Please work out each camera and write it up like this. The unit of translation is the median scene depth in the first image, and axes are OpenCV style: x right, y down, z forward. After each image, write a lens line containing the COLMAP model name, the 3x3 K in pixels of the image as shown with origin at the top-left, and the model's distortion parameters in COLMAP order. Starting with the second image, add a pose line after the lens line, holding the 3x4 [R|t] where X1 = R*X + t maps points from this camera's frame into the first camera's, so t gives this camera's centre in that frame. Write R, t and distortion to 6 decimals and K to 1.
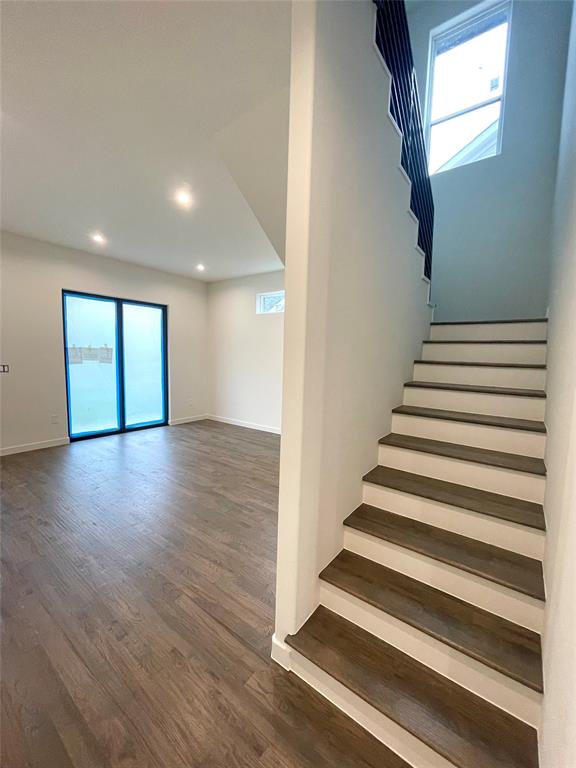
lens RADIAL K [[310.8, 0, 289.7], [0, 310.8, 382.6], [0, 0, 1]] dist [-0.002833, 0.000165]
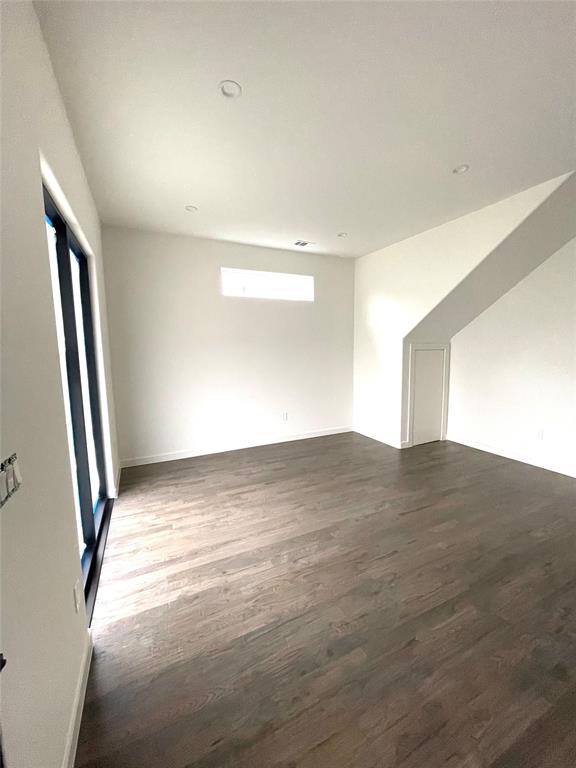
lens RADIAL K [[310.8, 0, 295.2], [0, 310.8, 380.2], [0, 0, 1]] dist [-0.002833, 0.000165]
pose [[0.458378, -0.126922, 0.879648, -1.008193], [0.102107, 0.990717, 0.089741, -0.102088], [-0.882873, 0.048683, 0.467082, 0.752396]]
